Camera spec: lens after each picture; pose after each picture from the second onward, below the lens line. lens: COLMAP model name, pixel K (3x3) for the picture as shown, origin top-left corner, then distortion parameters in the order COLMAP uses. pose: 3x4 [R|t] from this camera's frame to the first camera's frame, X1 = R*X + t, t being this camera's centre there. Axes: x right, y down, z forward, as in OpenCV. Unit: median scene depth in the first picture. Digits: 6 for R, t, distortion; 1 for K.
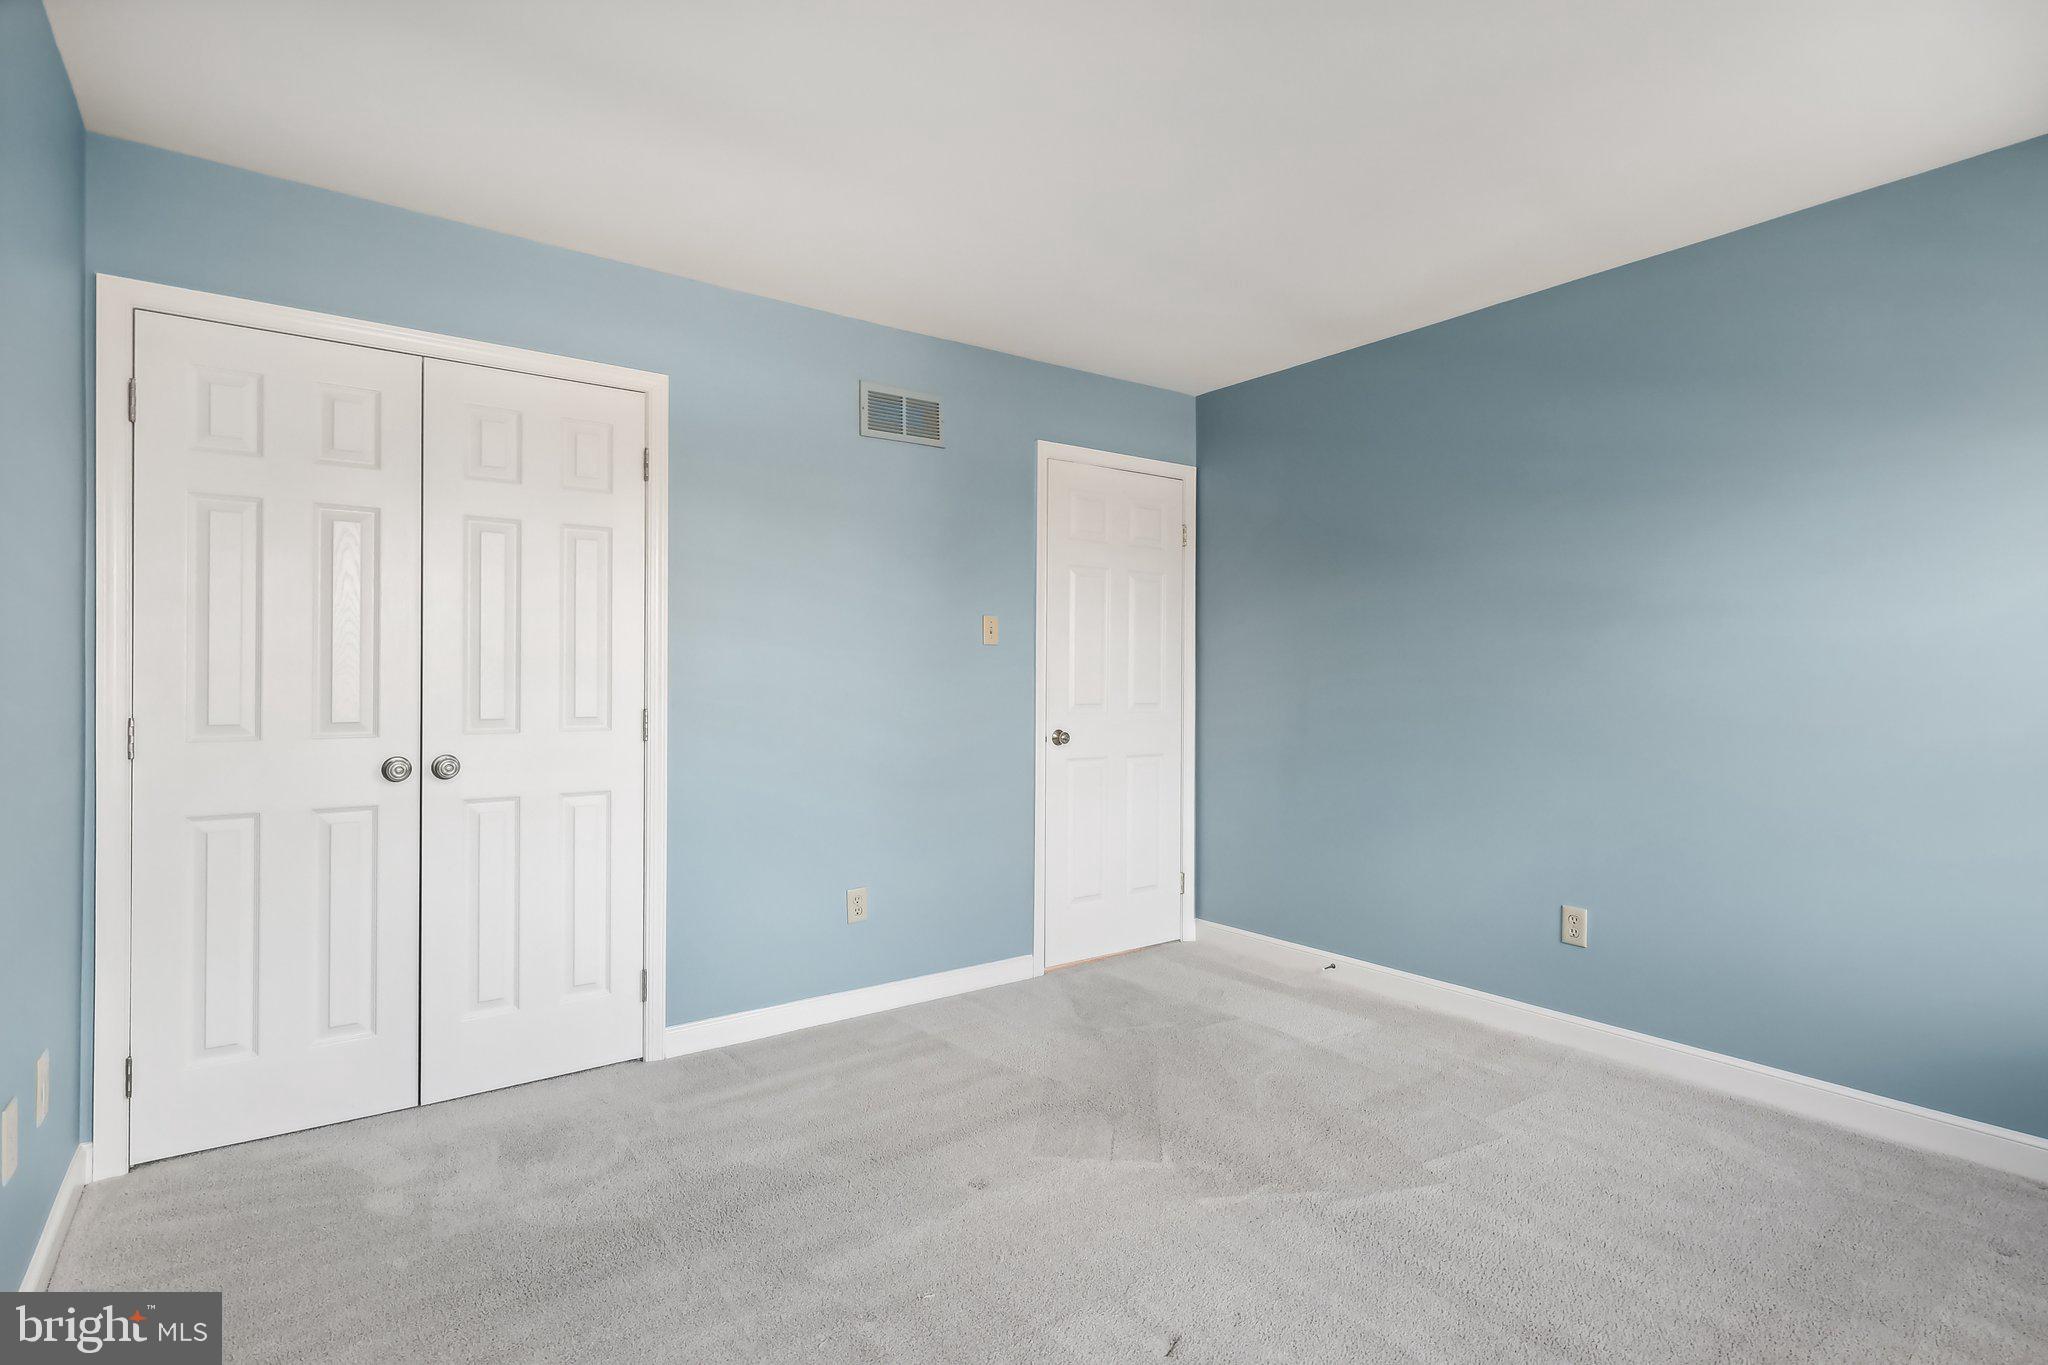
lens RADIAL K [[1010.5, 0, 1024.0], [0, 1010.5, 682.5], [0, 0, 1]] dist [-0.000540, -0.000547]
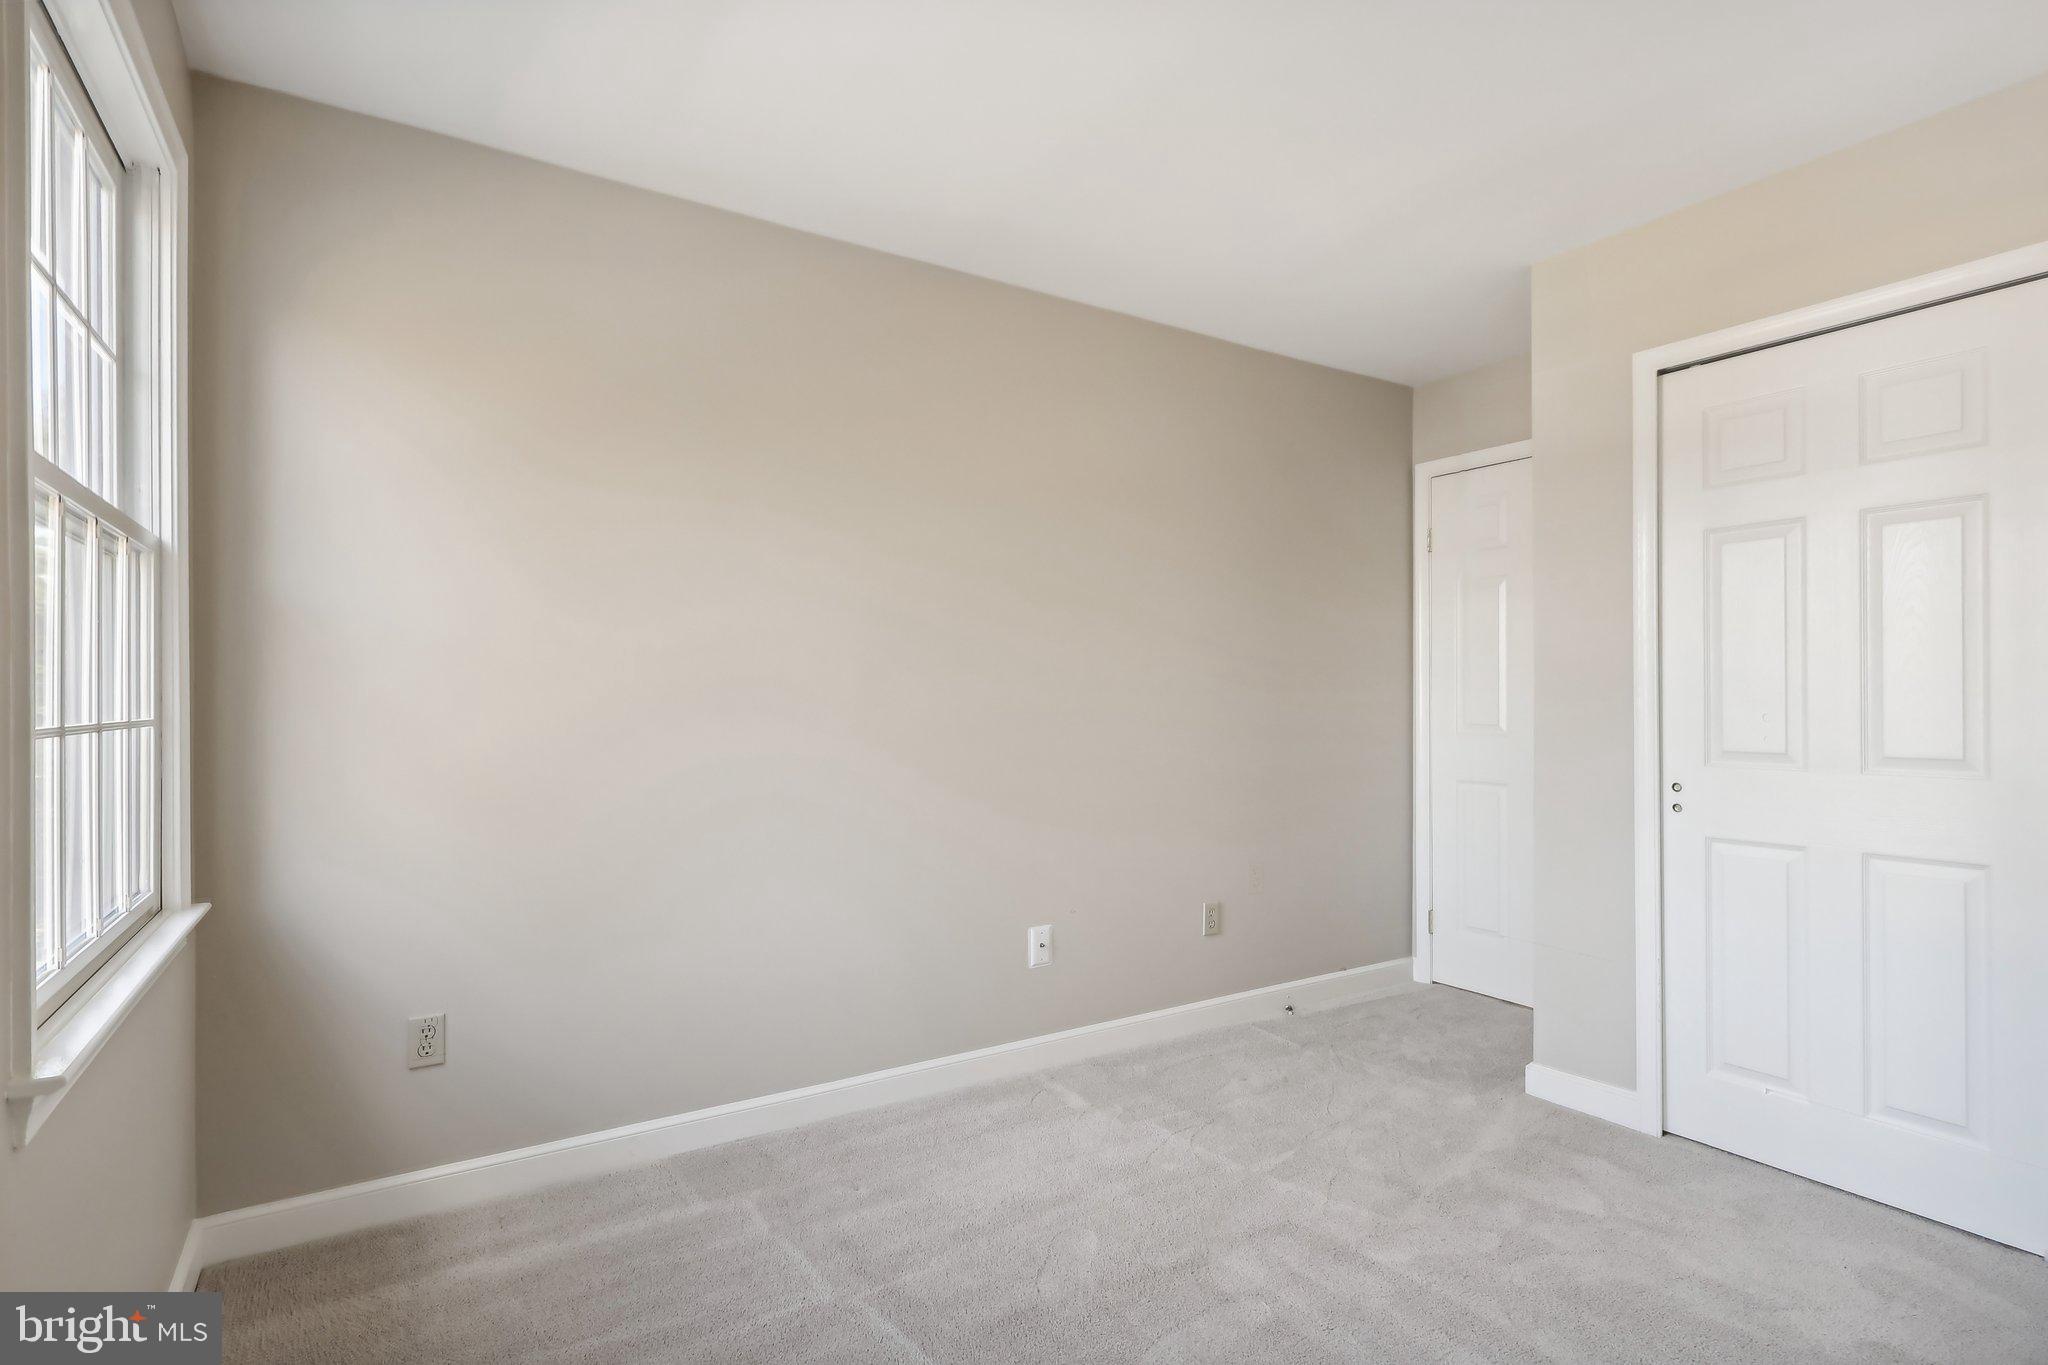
lens RADIAL K [[1010.5, 0, 1024.0], [0, 1010.5, 682.5], [0, 0, 1]] dist [-0.000540, -0.000547]
pose [[-0.075134, -0.032458, -0.996645, 0.333907], [0.010086, 0.999394, -0.033308, -0.001860], [0.997122, -0.012555, -0.074761, 0.365319]]
